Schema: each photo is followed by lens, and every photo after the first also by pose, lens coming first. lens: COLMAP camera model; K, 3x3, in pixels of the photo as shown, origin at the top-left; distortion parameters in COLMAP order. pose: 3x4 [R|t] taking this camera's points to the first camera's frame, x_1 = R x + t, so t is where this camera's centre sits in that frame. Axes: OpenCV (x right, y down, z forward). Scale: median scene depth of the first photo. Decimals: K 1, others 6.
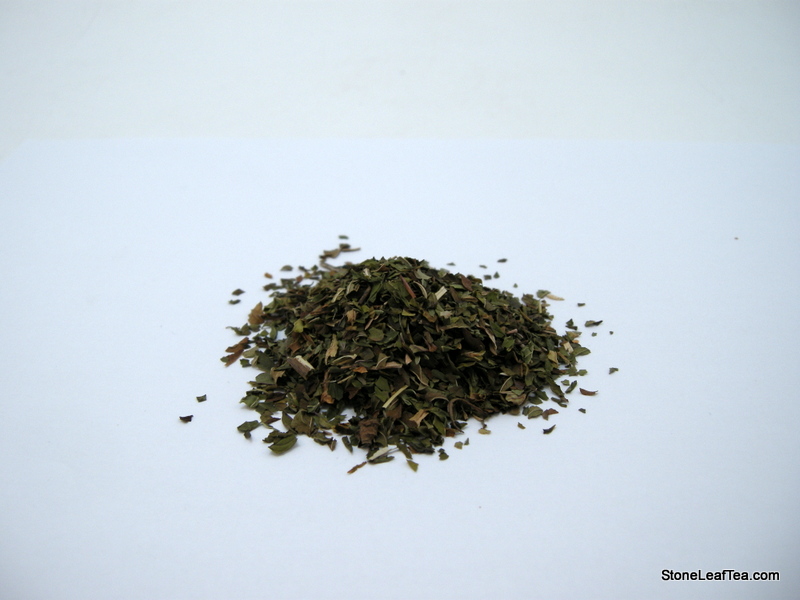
lens RADIAL K [[809.5, 0, 401.0], [0, 809.5, 299.6], [0, 0, 1]] dist [-0.160642, 0.000000]
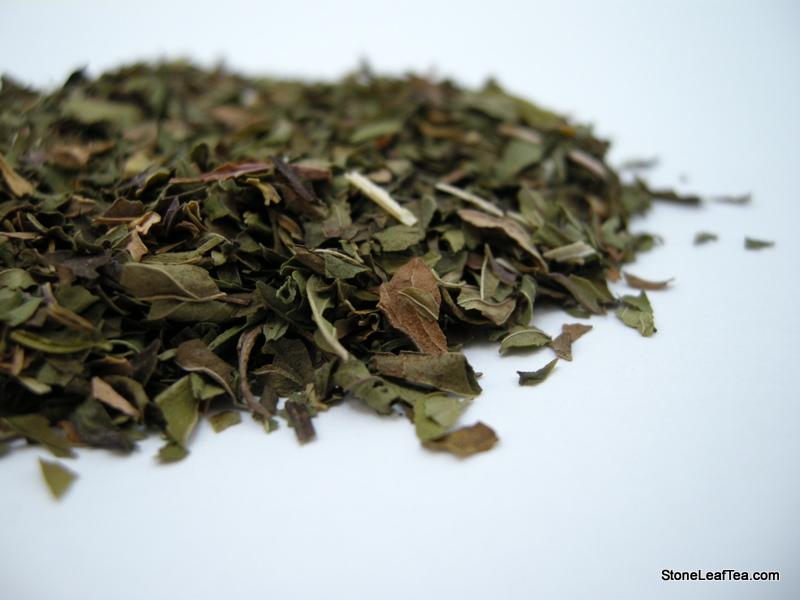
lens RADIAL K [[809.5, 0, 392.6], [0, 809.5, 296.1], [0, 0, 1]] dist [-0.160642, 0.000000]
pose [[0.999857, -0.009692, -0.013825, 0.126499], [0.008867, 0.998242, -0.058595, 0.143005], [0.014369, 0.058464, 0.998186, 0.651080]]
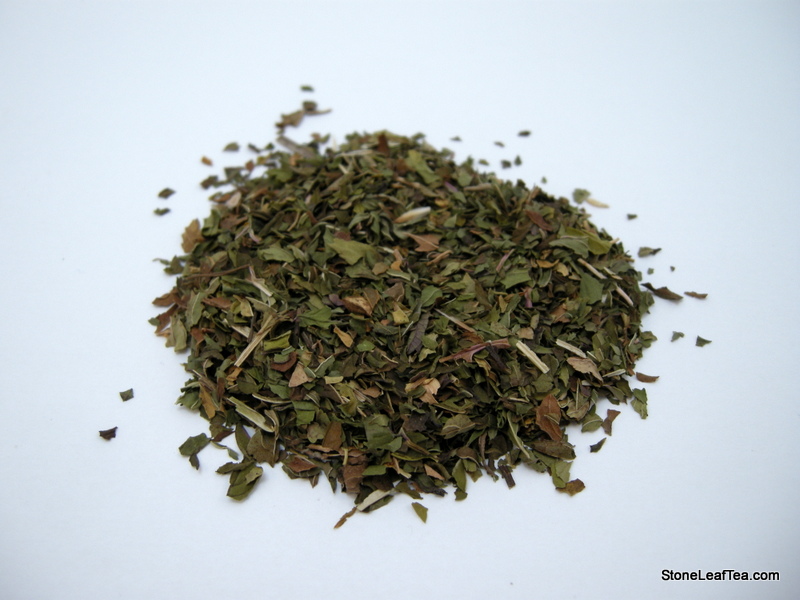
lens RADIAL K [[809.5, 0, 402.2], [0, 809.5, 303.6], [0, 0, 1]] dist [-0.160642, 0.000000]
pose [[0.998076, -0.006653, 0.061642, -0.042439], [-0.016850, 0.927700, 0.372947, -0.227349], [-0.059666, -0.373268, 0.925803, 0.347033]]
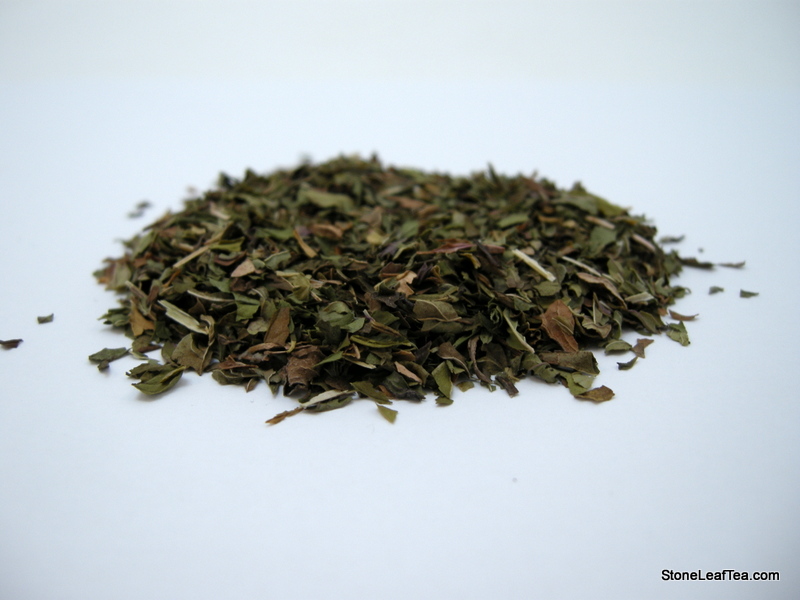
lens RADIAL K [[809.5, 0, 404.0], [0, 809.5, 302.2], [0, 0, 1]] dist [-0.160642, 0.000000]
pose [[0.999975, 0.006805, 0.001822, 0.022187], [-0.006588, 0.994956, -0.100099, 0.168324], [-0.002494, 0.100084, 0.994976, 0.406481]]
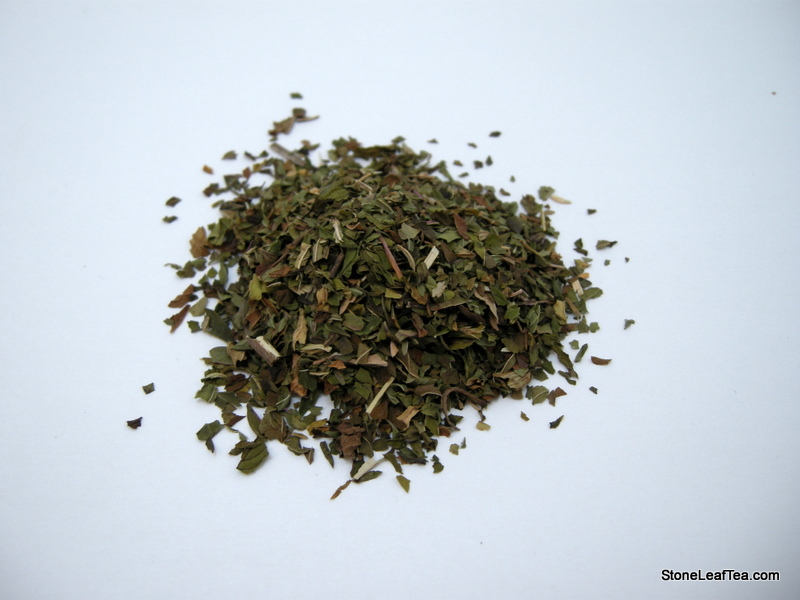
lens RADIAL K [[809.5, 0, 398.8], [0, 809.5, 299.3], [0, 0, 1]] dist [-0.160642, 0.000000]
pose [[0.997679, -0.035011, 0.058406, -0.031851], [0.006152, 0.900537, 0.434736, -0.323914], [-0.067818, -0.433367, 0.898662, 0.269098]]
